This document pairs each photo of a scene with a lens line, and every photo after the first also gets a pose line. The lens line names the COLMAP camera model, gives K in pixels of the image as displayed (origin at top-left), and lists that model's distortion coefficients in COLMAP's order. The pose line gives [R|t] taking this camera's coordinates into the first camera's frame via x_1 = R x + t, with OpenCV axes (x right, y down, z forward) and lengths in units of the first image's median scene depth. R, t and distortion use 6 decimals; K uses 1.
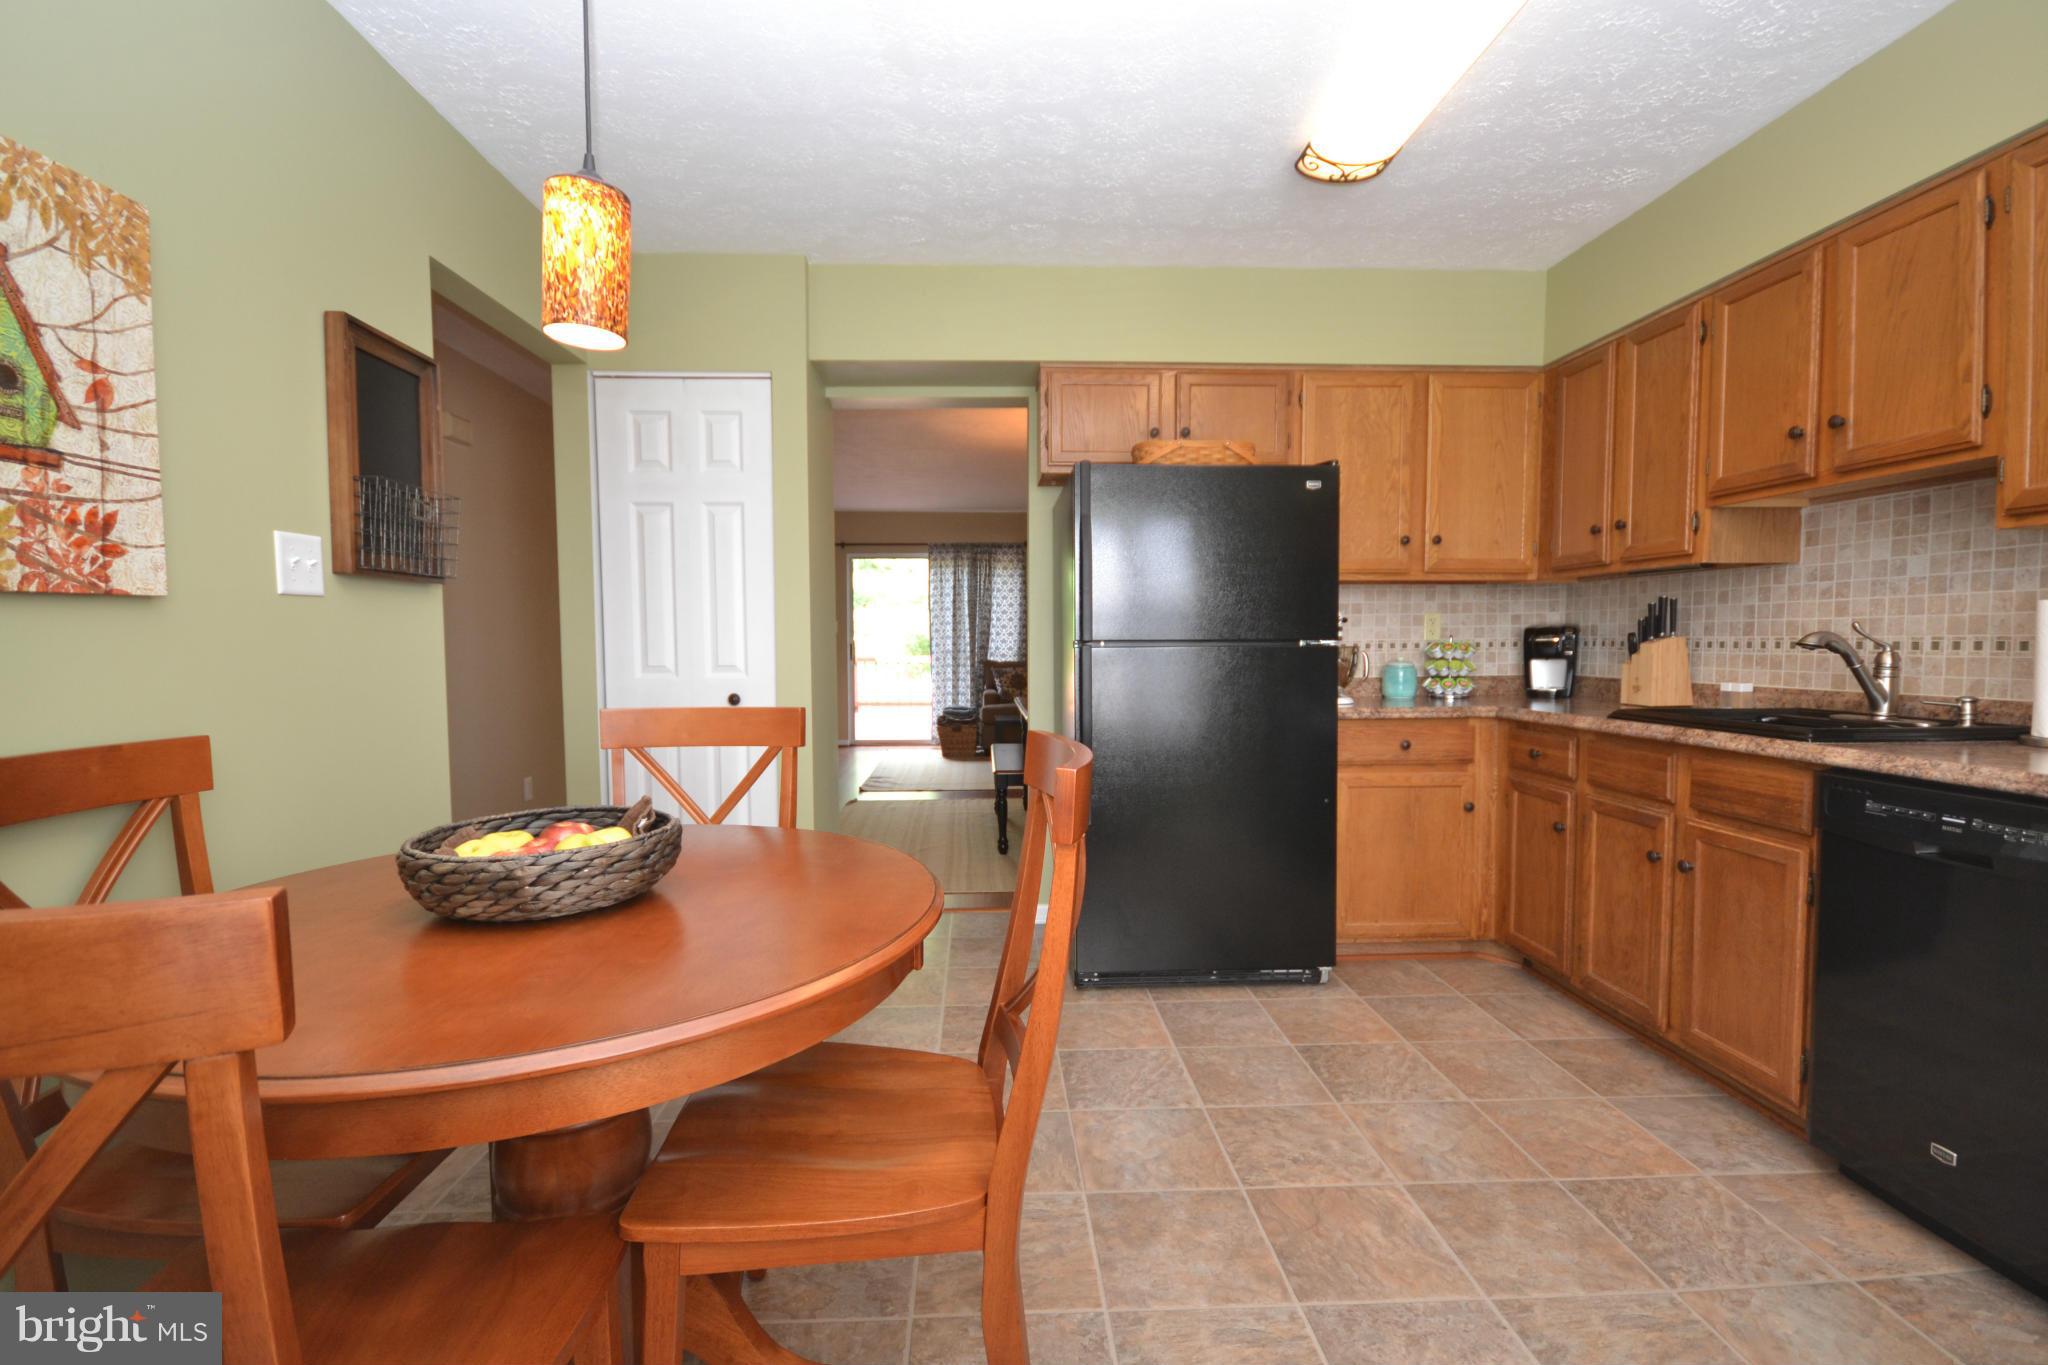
lens RADIAL K [[908.7, 0, 1016.2], [0, 908.7, 708.4], [0, 0, 1]] dist [0.016525, -0.016874]
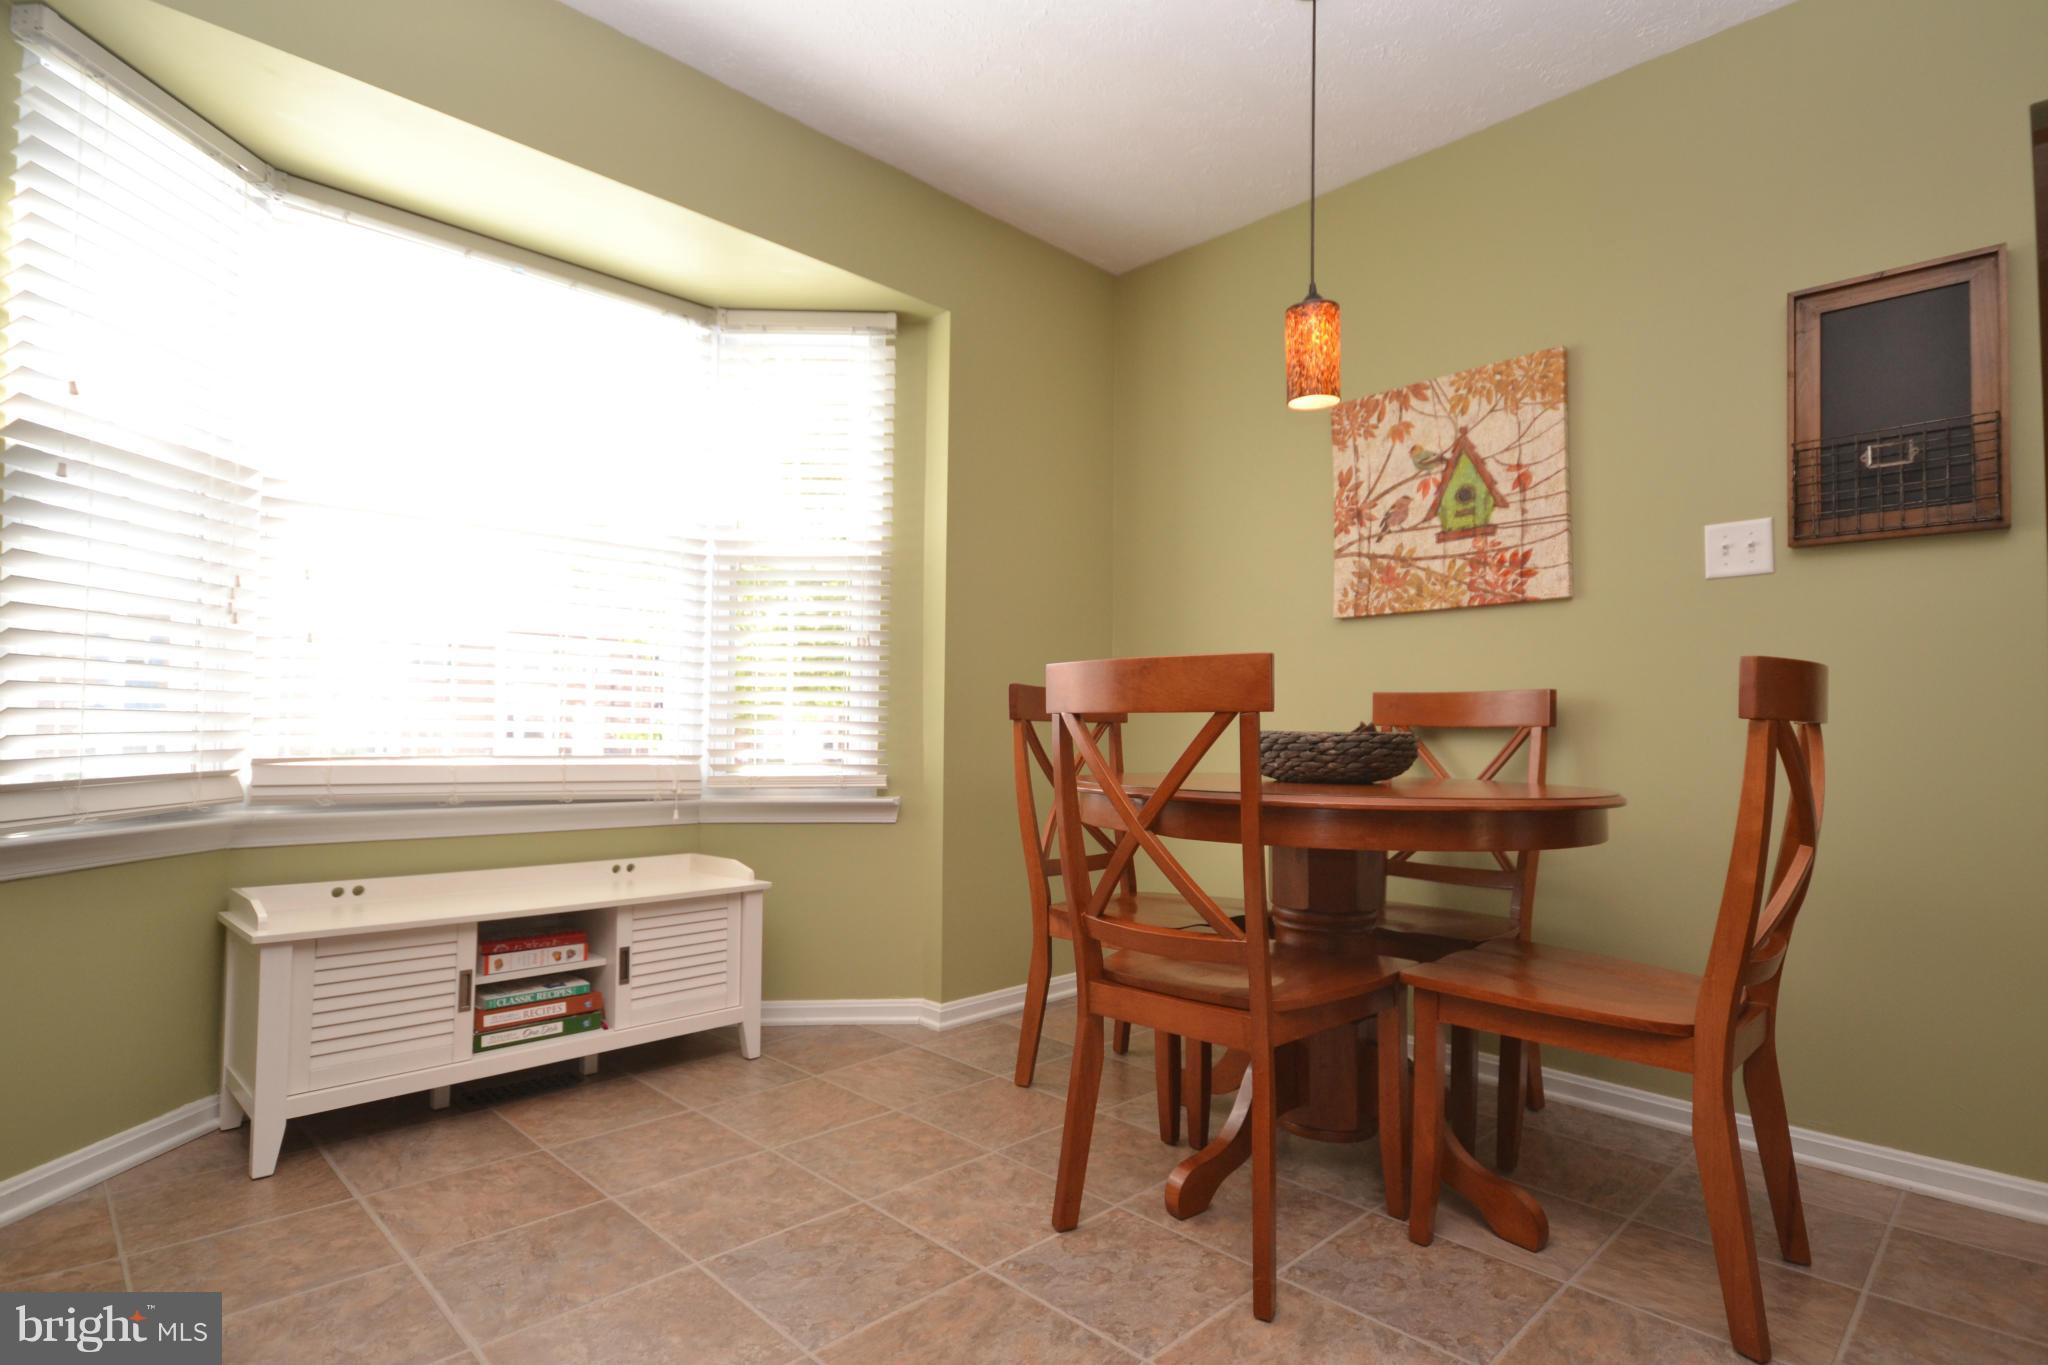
lens RADIAL K [[1060.9, 0, 1024.0], [0, 1060.9, 682.5], [0, 0, 1]] dist [0.011767, 0.000157]
pose [[-0.738527, -0.015547, -0.674045, 0.147555], [-0.041251, 0.998903, 0.022158, 0.002621], [0.672961, 0.044169, -0.738358, 0.277685]]
